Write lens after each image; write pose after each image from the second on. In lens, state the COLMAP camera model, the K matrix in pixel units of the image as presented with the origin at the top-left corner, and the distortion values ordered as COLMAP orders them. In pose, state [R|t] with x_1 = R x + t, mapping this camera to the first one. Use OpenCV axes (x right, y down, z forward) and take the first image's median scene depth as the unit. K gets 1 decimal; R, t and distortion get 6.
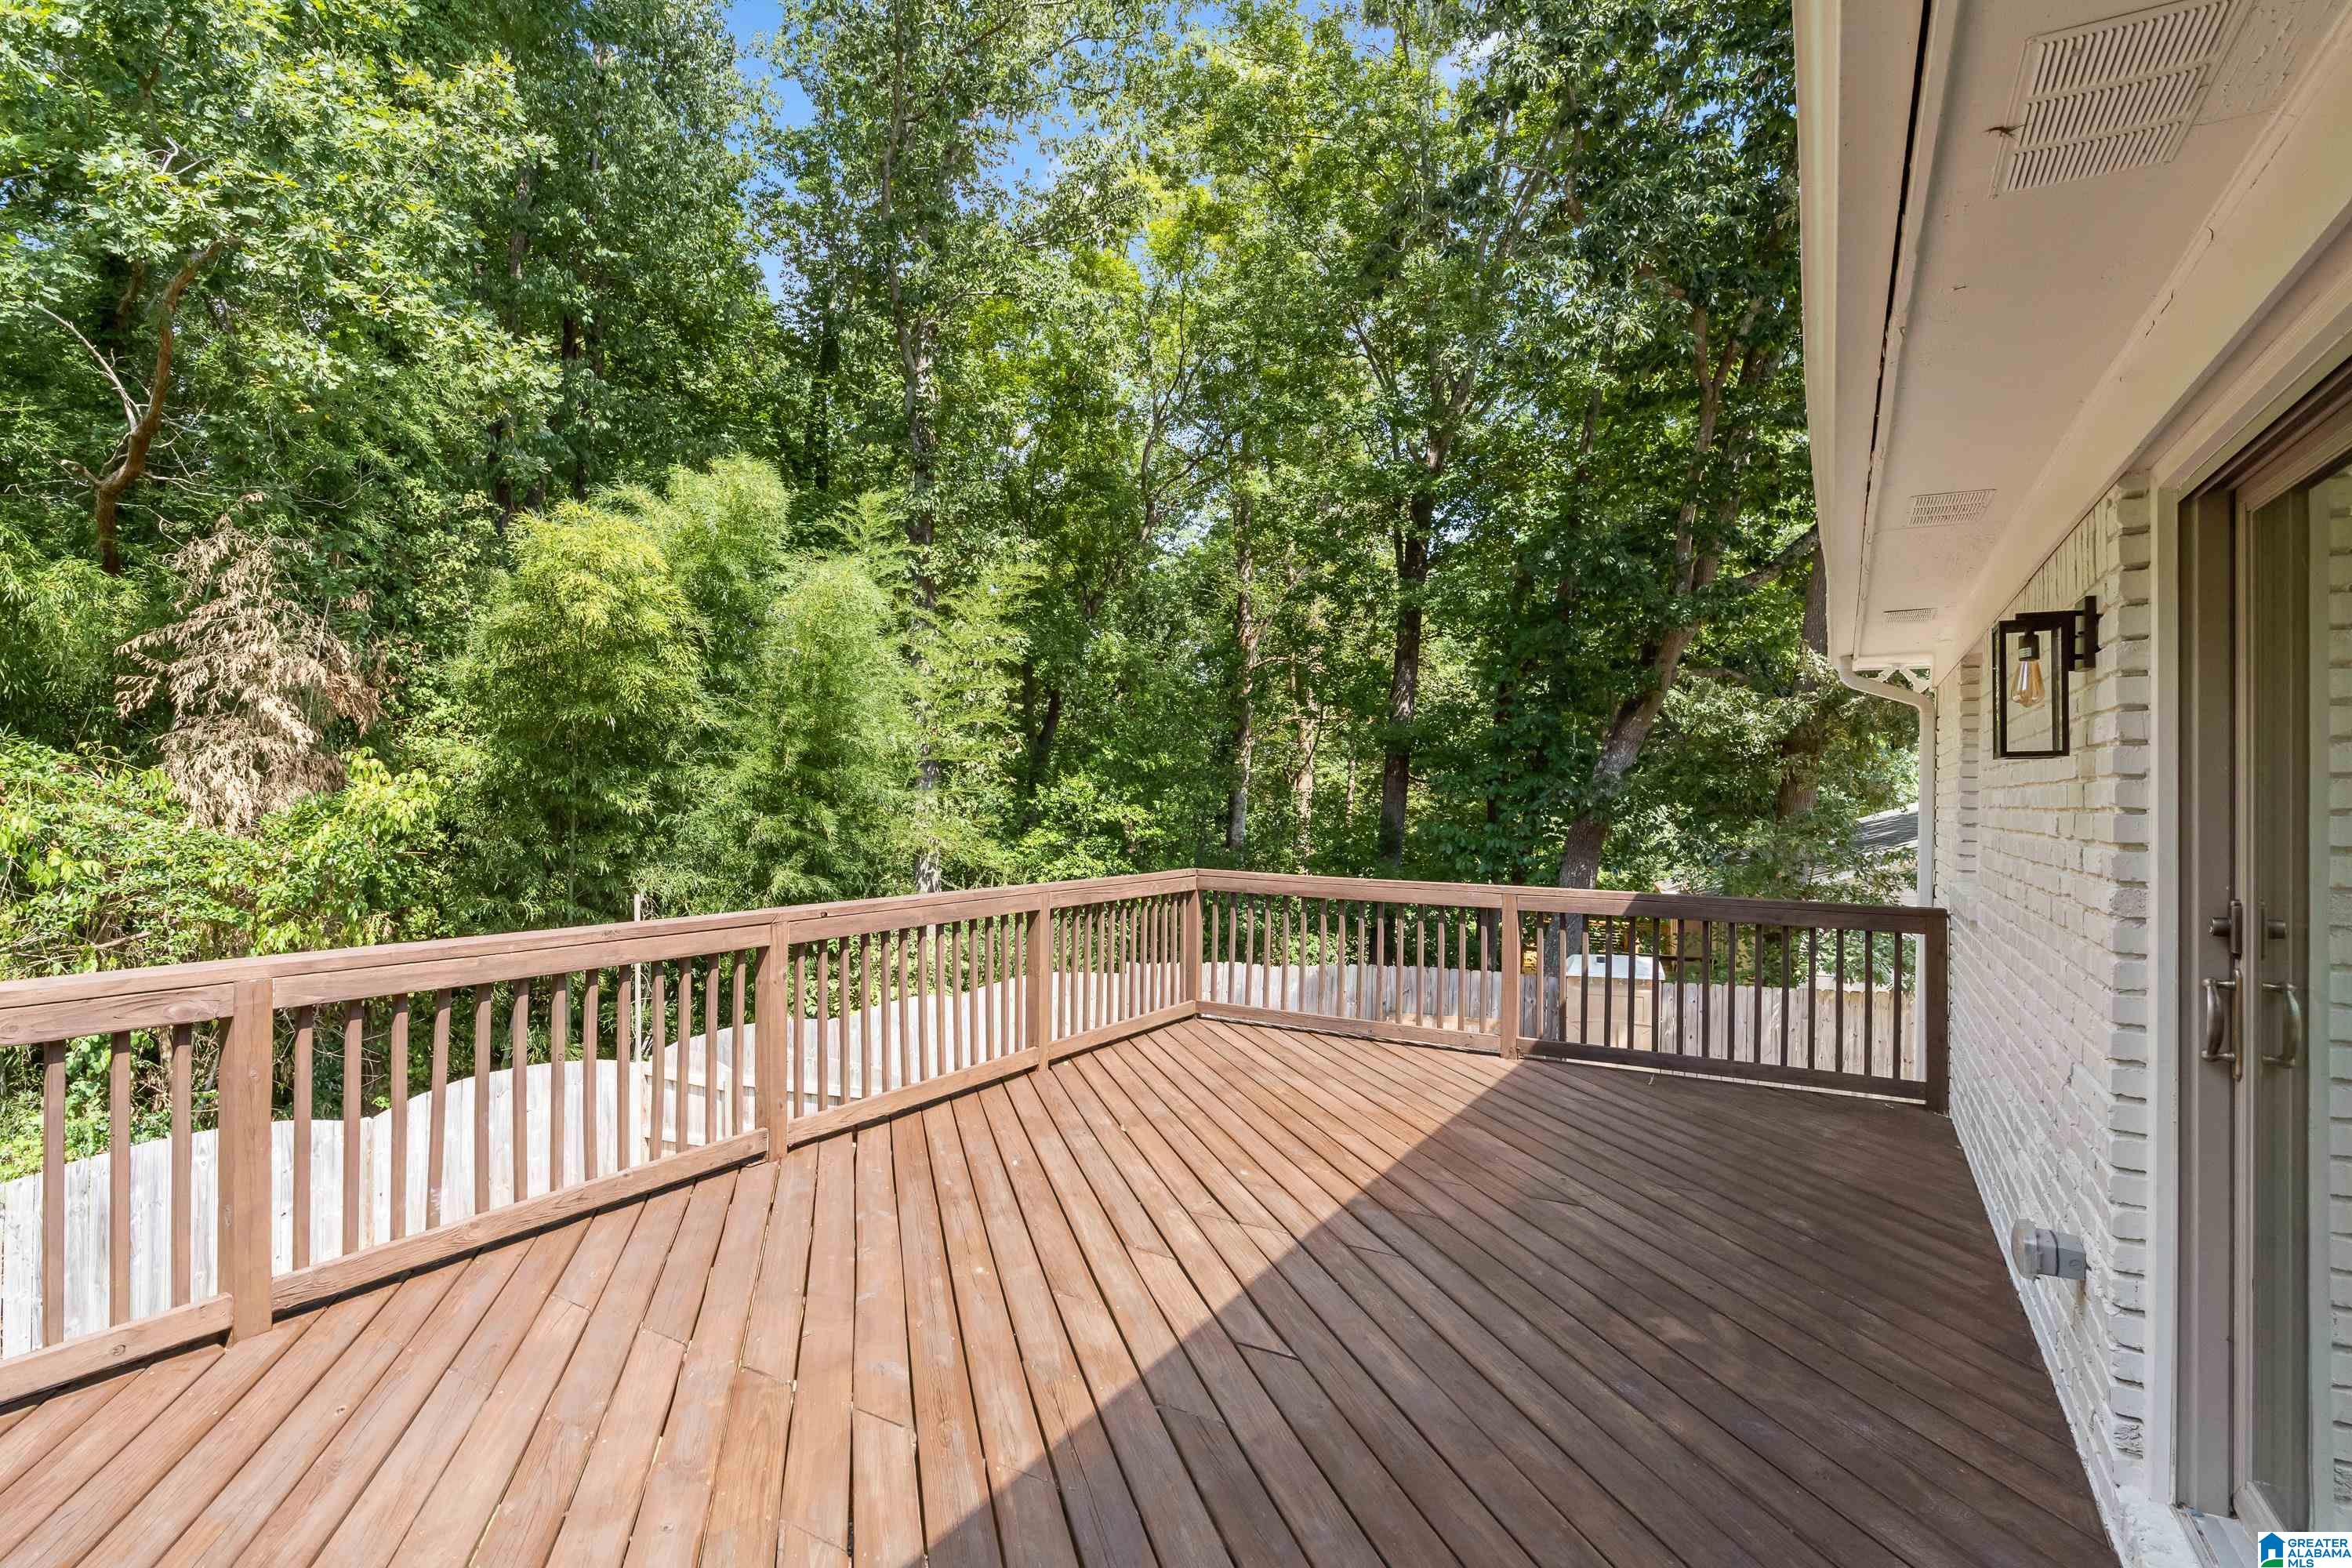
lens RADIAL K [[1108.9, 0, 1176.0], [0, 1108.9, 784.0], [0, 0, 1]] dist [-0.000040, 0.000108]
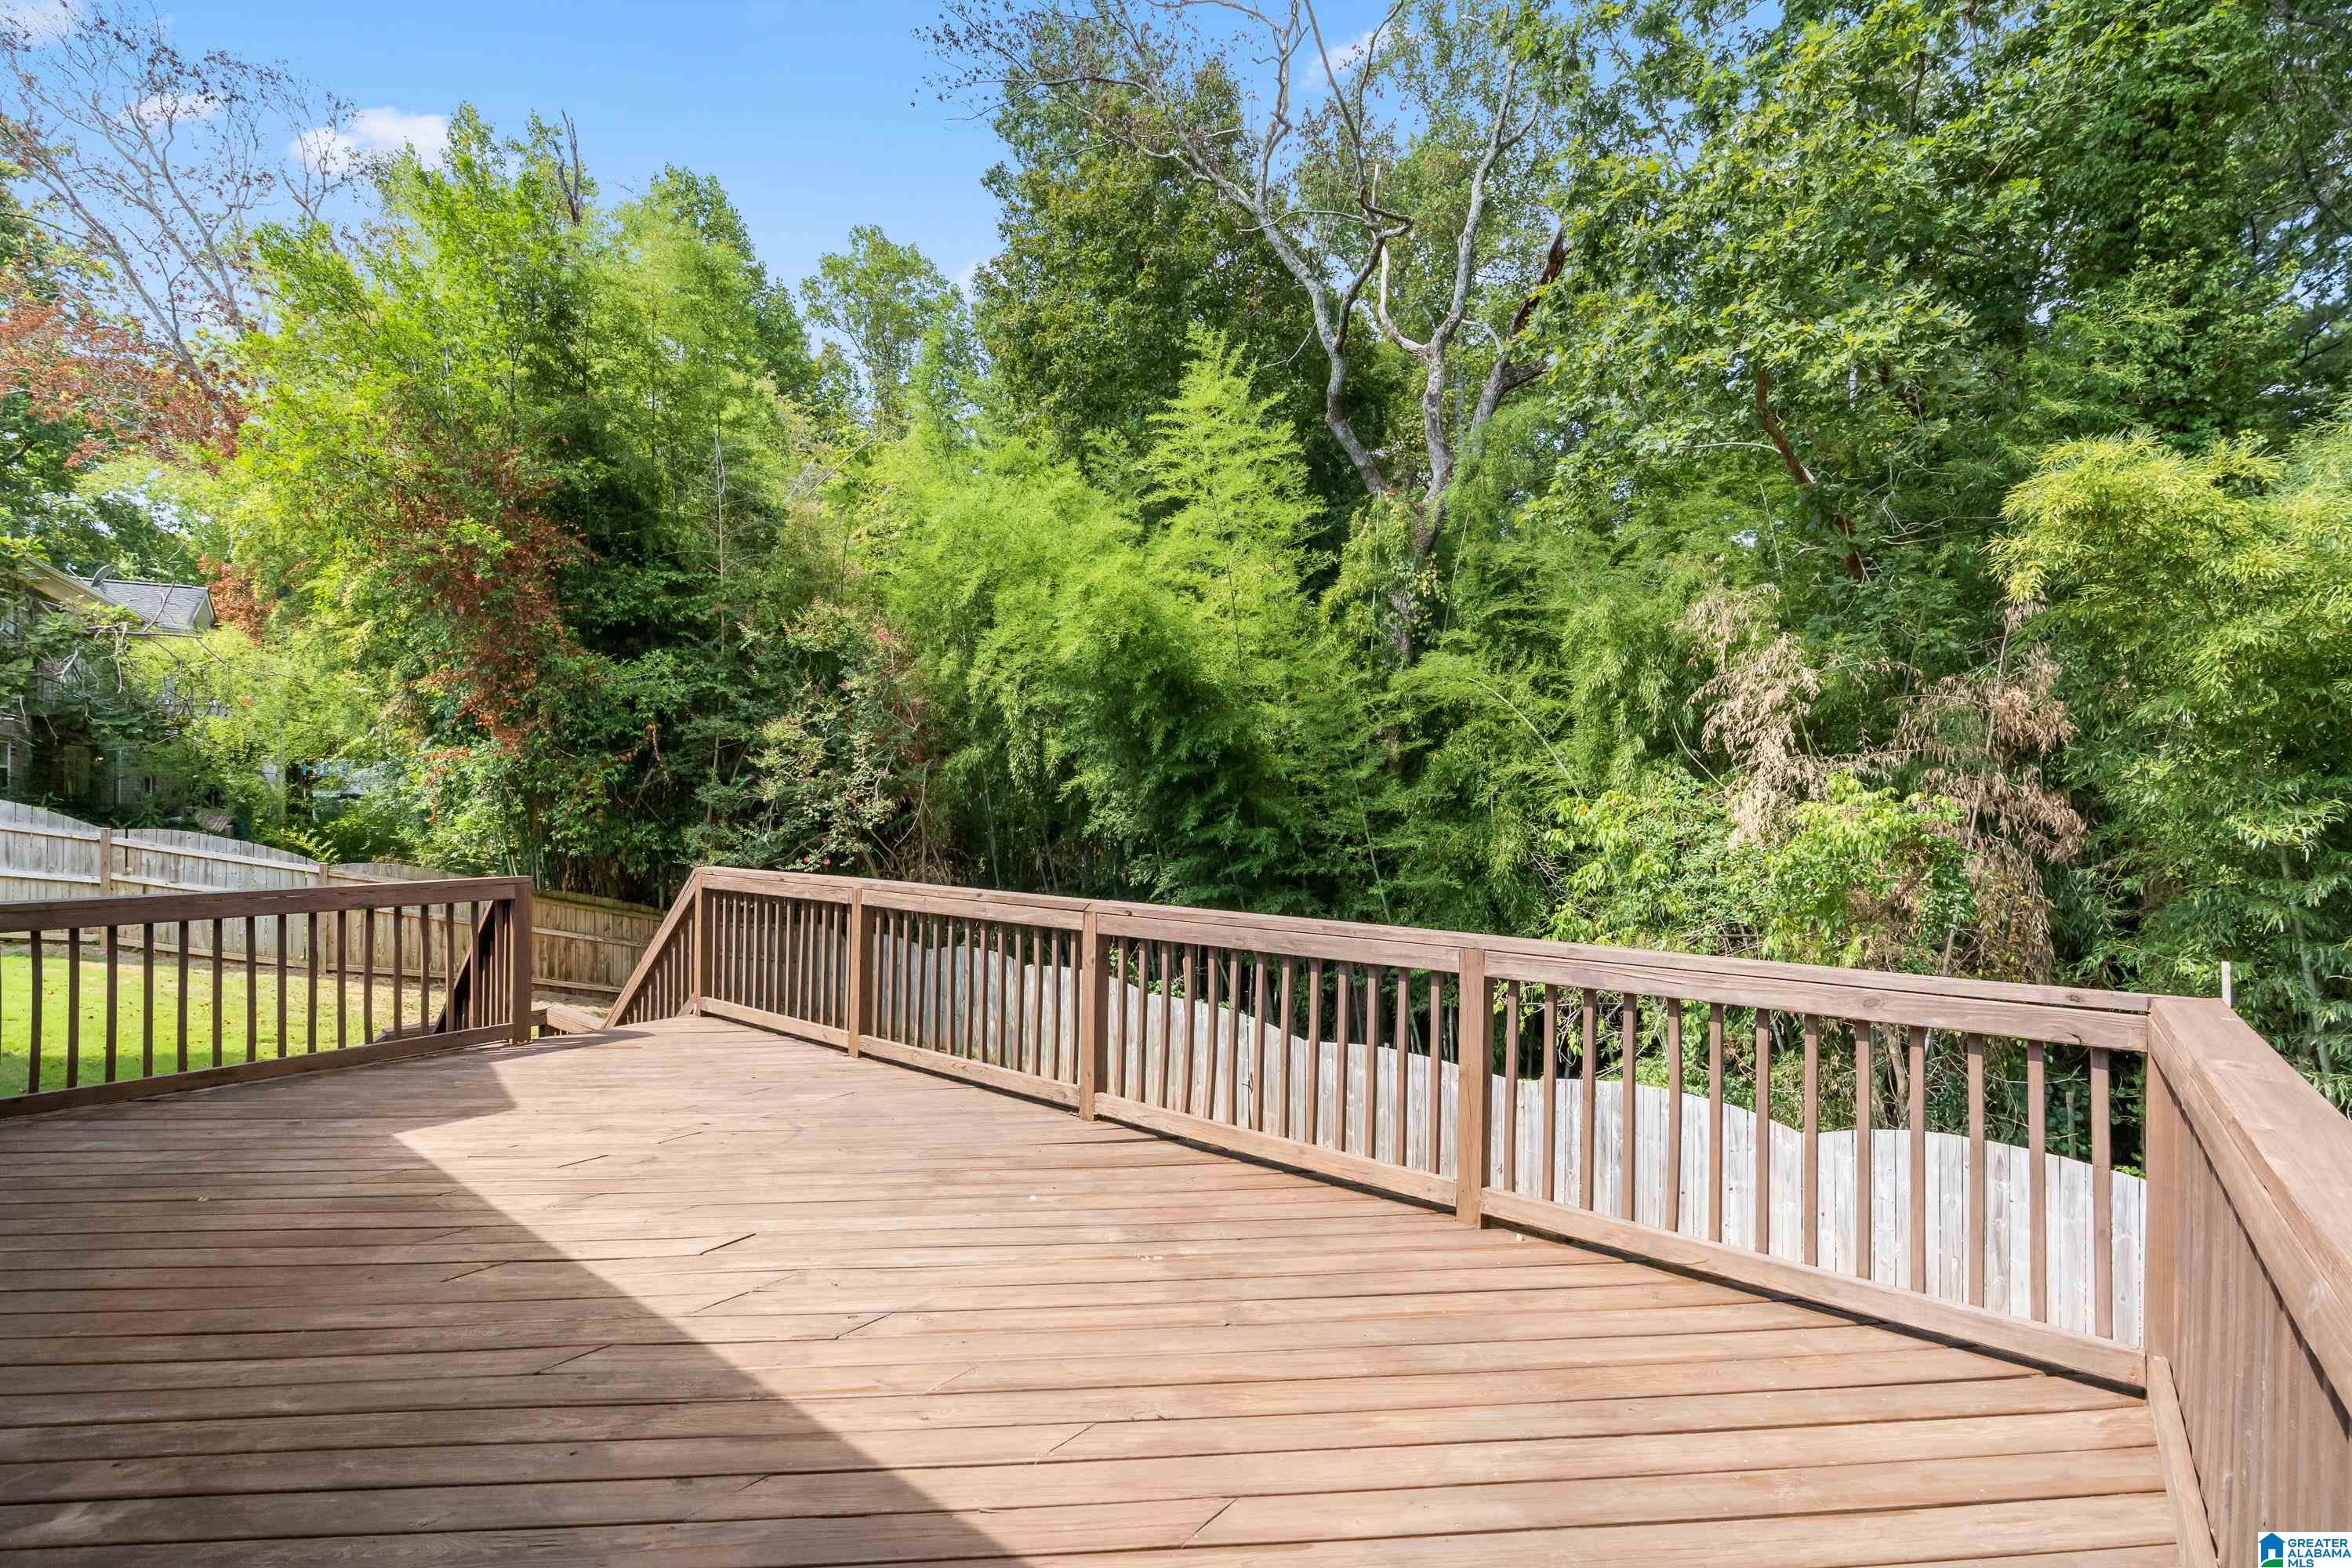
lens RADIAL K [[1077.5, 0, 1176.0], [0, 1077.5, 784.0], [0, 0, 1]] dist [-0.002641, -0.000674]
pose [[-0.160083, -0.032769, -0.986559, 0.601023], [0.000835, 0.999444, -0.033333, 0.028143], [0.987103, -0.006160, -0.159967, 1.058227]]
